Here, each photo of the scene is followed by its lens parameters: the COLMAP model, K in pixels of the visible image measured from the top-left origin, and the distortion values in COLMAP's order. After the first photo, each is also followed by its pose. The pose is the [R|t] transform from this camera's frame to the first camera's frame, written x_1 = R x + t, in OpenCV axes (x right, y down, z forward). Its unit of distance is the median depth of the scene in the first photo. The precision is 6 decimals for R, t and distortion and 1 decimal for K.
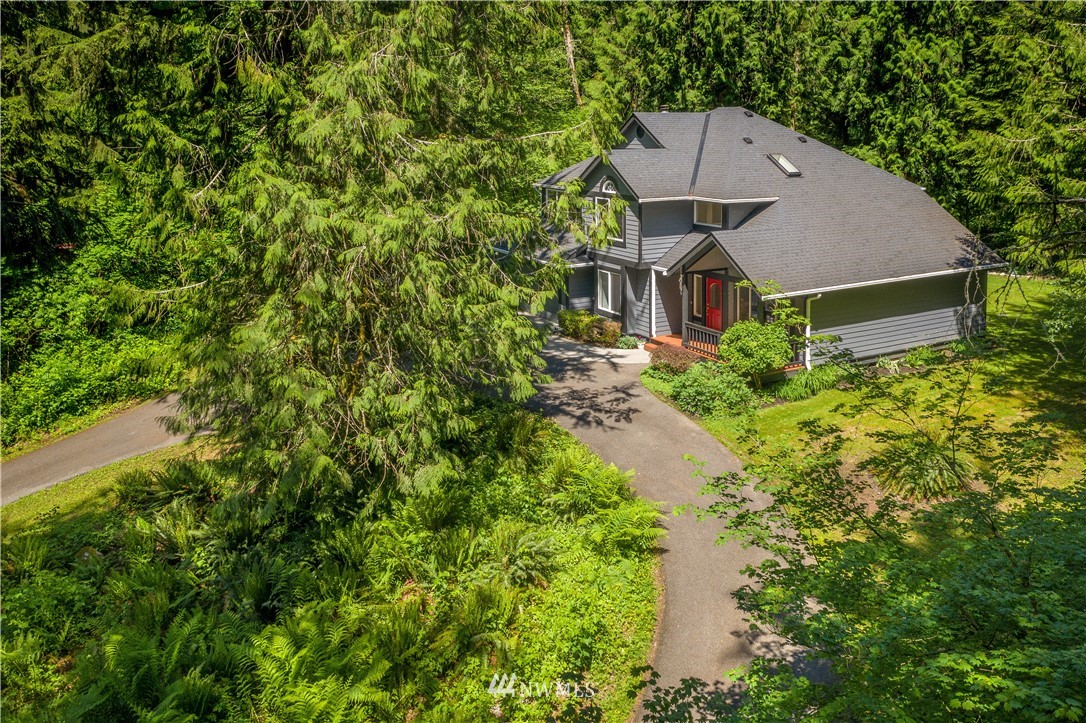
lens RADIAL K [[864.8, 0, 543.0], [0, 864.8, 361.5], [0, 0, 1]] dist [0.238208, 0.000282]
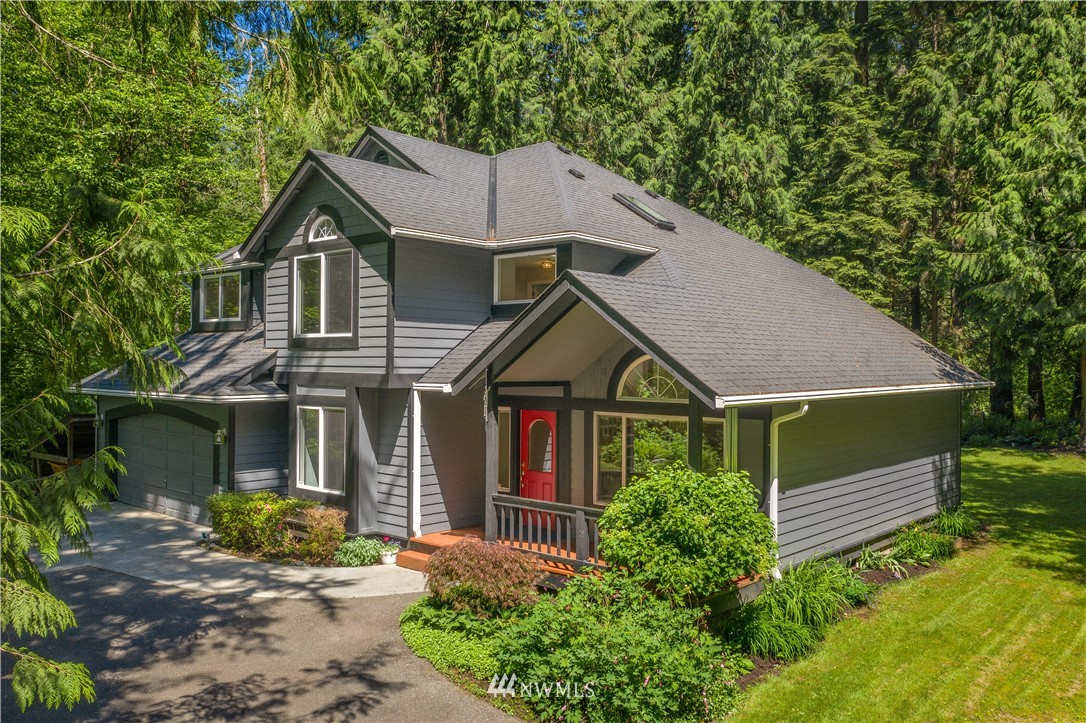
lens RADIAL K [[823.8, 0, 574.3], [0, 823.8, 356.1], [0, 0, 1]] dist [0.021288, 0.000971]
pose [[0.929768, 0.034396, 0.366535, 0.038308], [0.070065, 0.960896, -0.267901, 0.004089], [-0.361417, 0.274767, 0.891000, 0.536995]]
